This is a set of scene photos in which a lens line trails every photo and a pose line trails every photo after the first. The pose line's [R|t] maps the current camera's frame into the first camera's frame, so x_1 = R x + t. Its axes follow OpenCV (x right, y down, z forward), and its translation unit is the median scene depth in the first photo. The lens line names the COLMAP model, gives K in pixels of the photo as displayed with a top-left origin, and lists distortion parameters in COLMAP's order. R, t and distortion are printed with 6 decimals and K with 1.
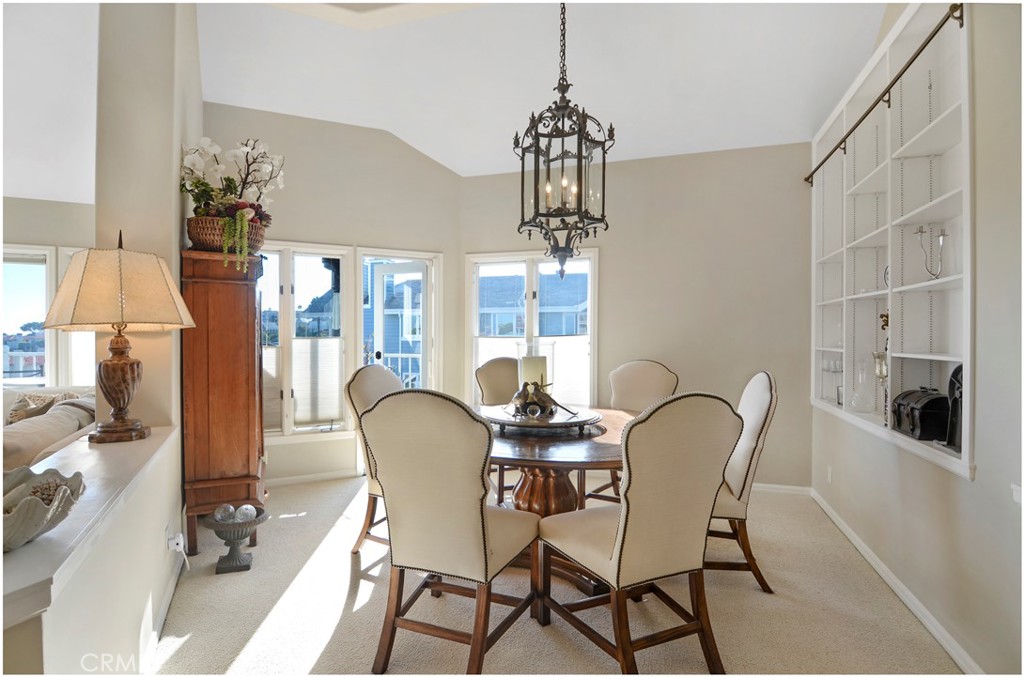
lens RADIAL K [[510.1, 0, 512.0], [0, 510.1, 338.5], [0, 0, 1]] dist [-0.001355, -0.013964]
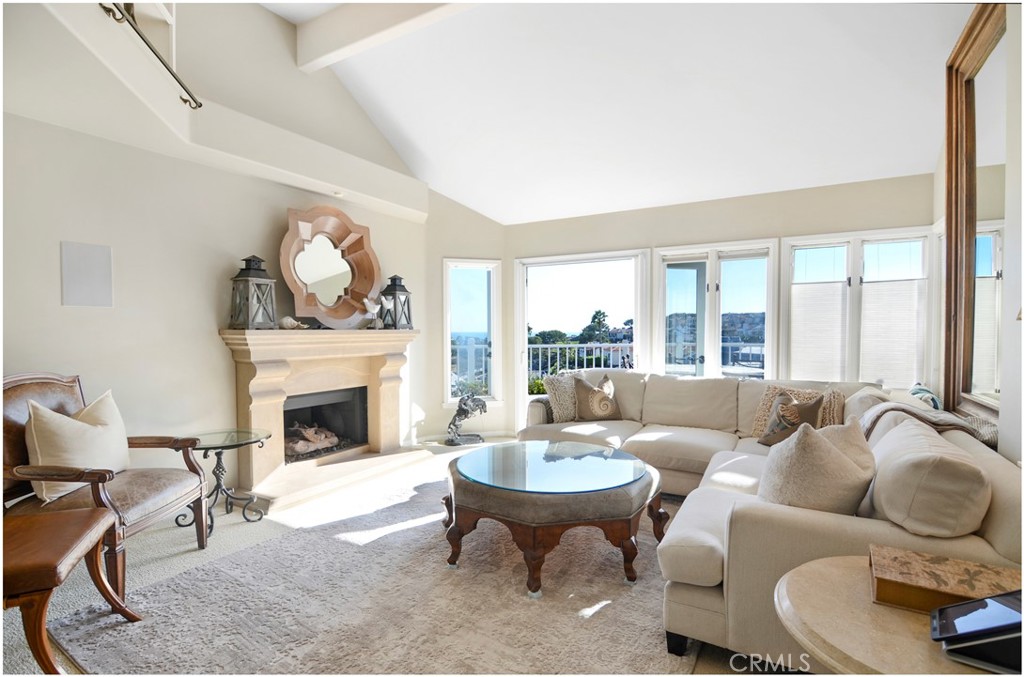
lens RADIAL K [[510.1, 0, 512.0], [0, 510.1, 338.5], [0, 0, 1]] dist [-0.001355, -0.013964]
pose [[0.546868, 0.013264, -0.837114, -0.566544], [-0.000750, 0.999882, 0.015354, -0.001450], [0.837218, -0.007769, 0.546813, 0.034220]]
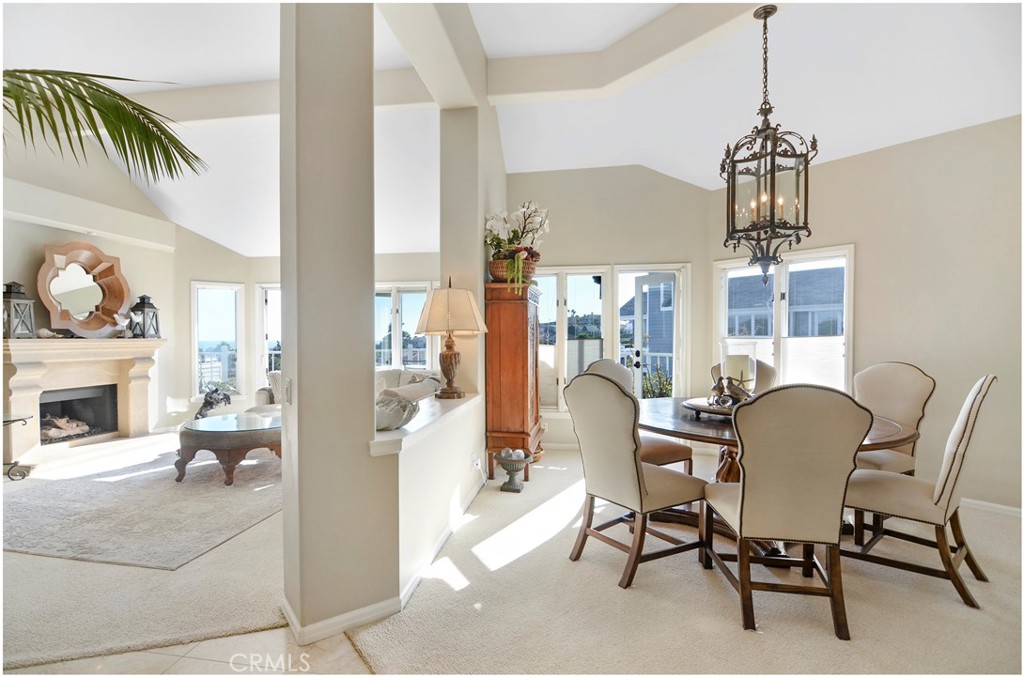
lens RADIAL K [[510.1, 0, 512.0], [0, 510.1, 338.5], [0, 0, 1]] dist [-0.001355, -0.013964]
pose [[0.820493, -0.001806, -0.571653, 0.302550], [0.000751, 0.999998, -0.002082, 0.000686], [0.571656, 0.001279, 0.820493, -0.232777]]
